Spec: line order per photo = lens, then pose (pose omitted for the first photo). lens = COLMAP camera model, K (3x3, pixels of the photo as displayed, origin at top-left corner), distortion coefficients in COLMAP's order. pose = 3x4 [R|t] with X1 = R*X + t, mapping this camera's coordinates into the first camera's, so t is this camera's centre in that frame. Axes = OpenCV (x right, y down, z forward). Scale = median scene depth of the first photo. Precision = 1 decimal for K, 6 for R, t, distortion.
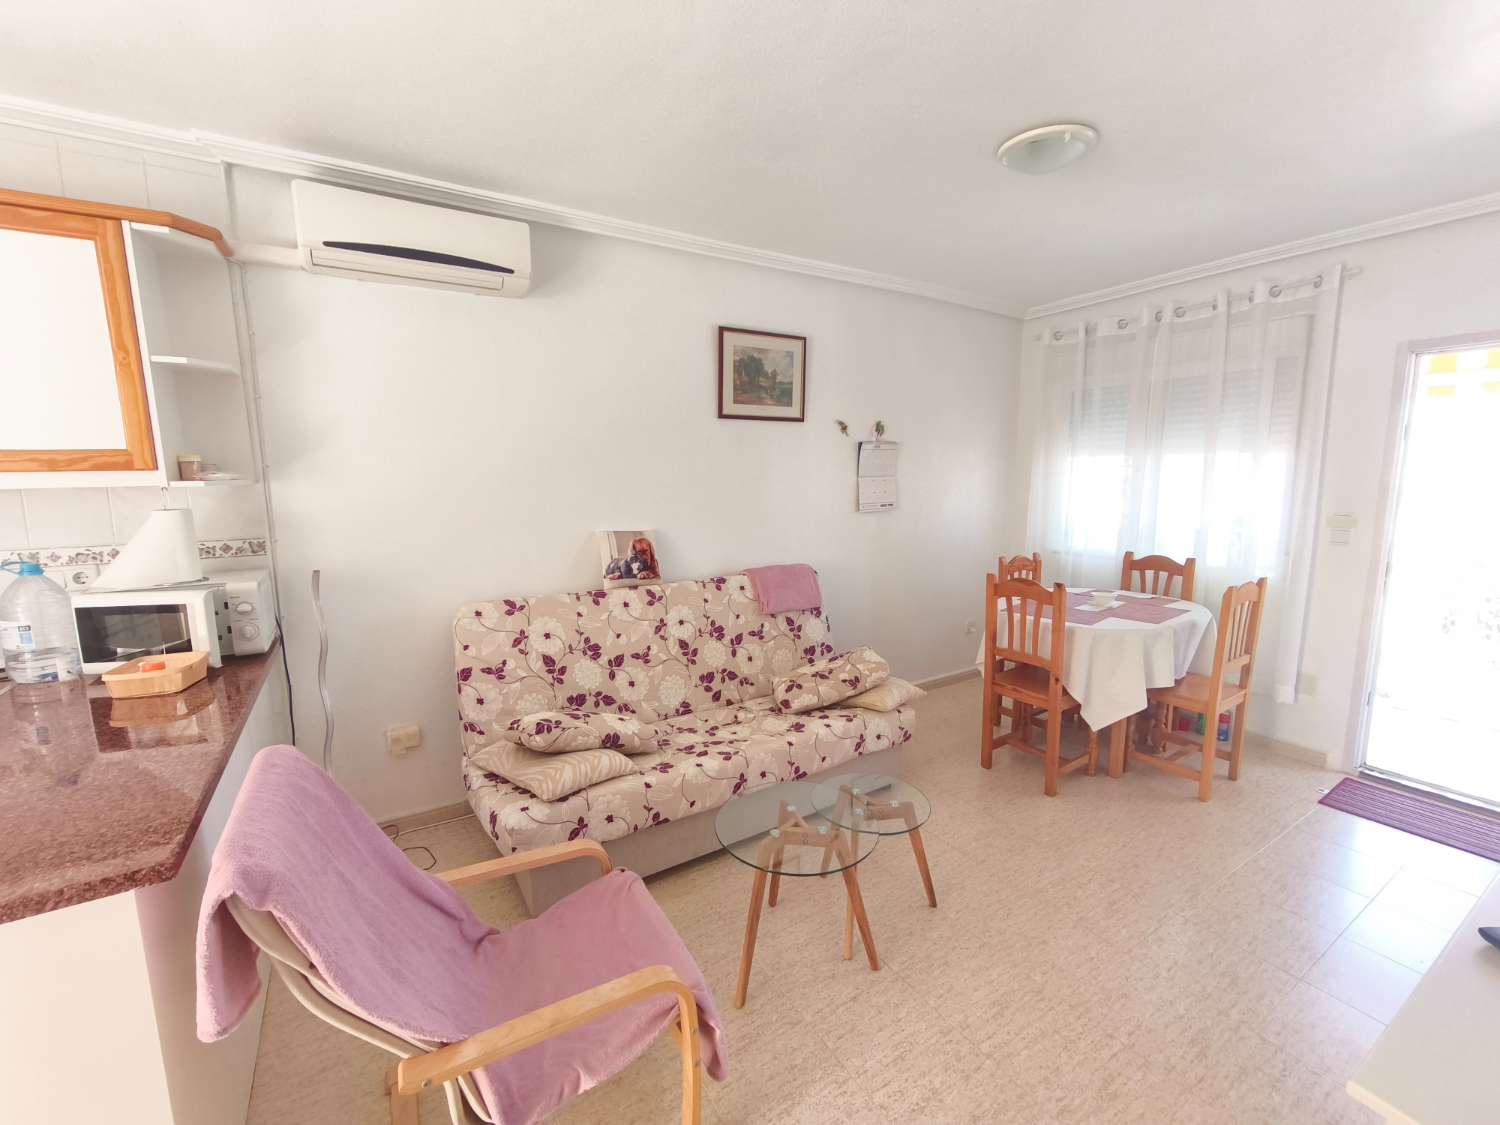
lens RADIAL K [[628.8, 0, 747.6], [0, 628.8, 562.1], [0, 0, 1]] dist [-0.004873, -0.000814]
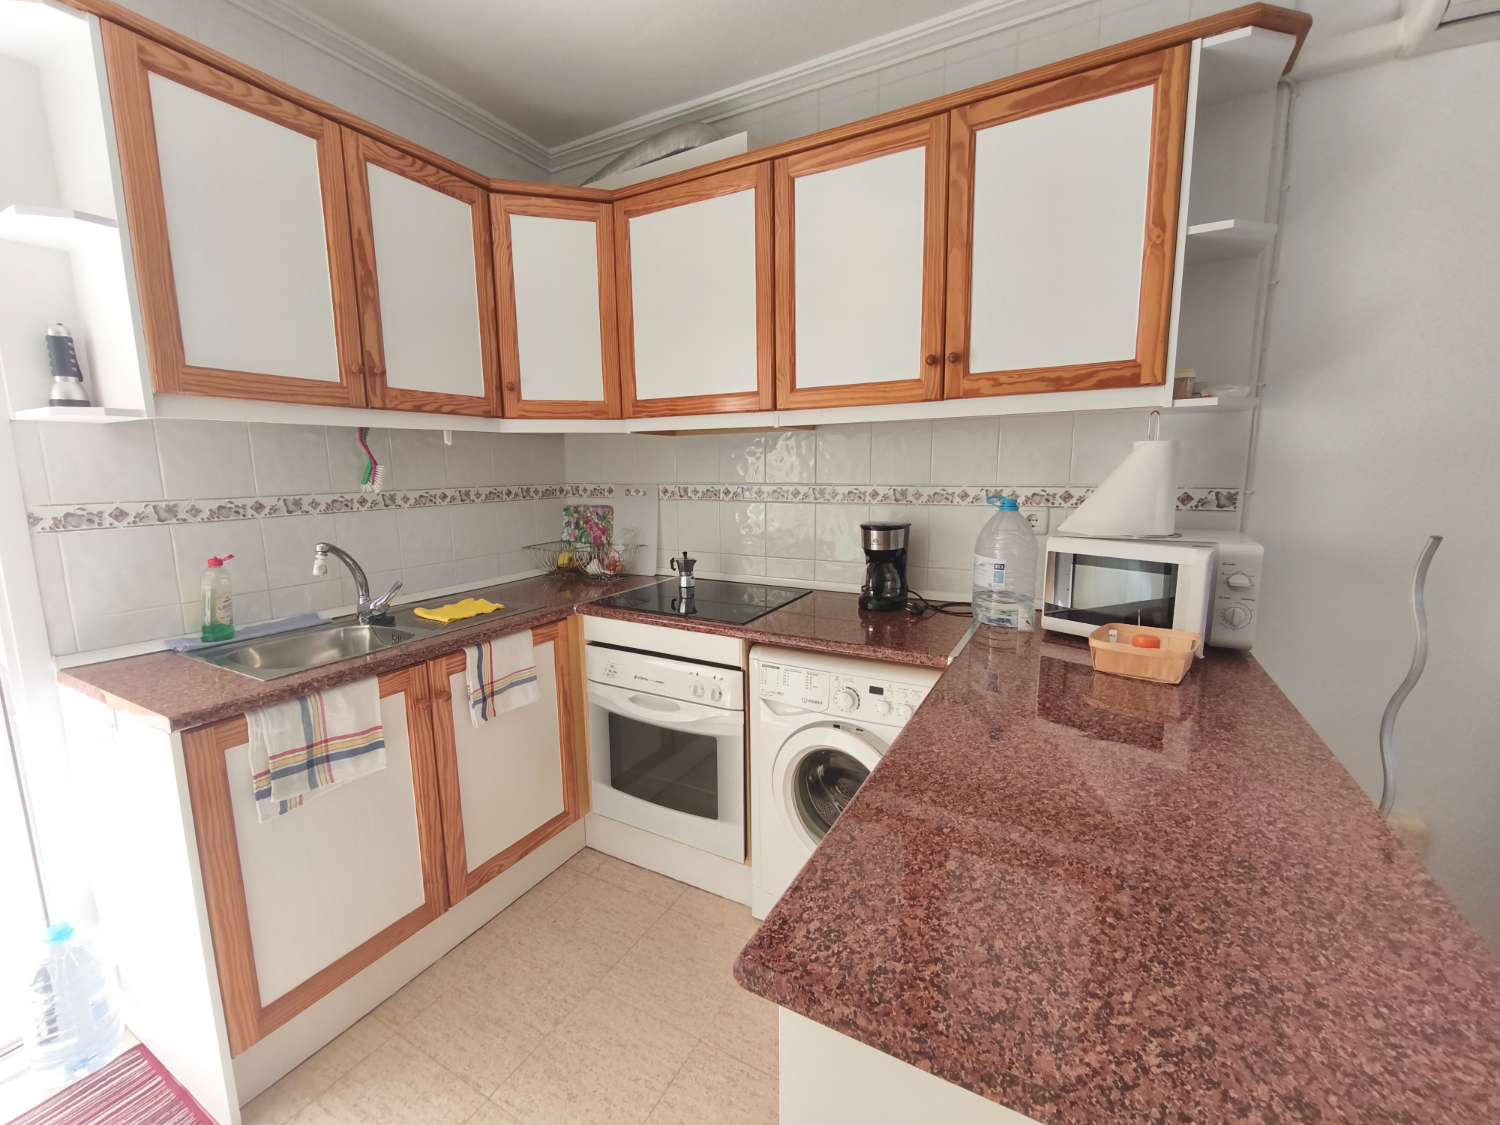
lens RADIAL K [[628.8, 0, 749.1], [0, 628.8, 564.3], [0, 0, 1]] dist [-0.004873, -0.000814]
pose [[0.497968, 0.135990, -0.856466, -0.513527], [-0.112986, 0.989384, 0.091402, 0.055937], [0.859803, 0.051253, 0.508047, 0.190320]]
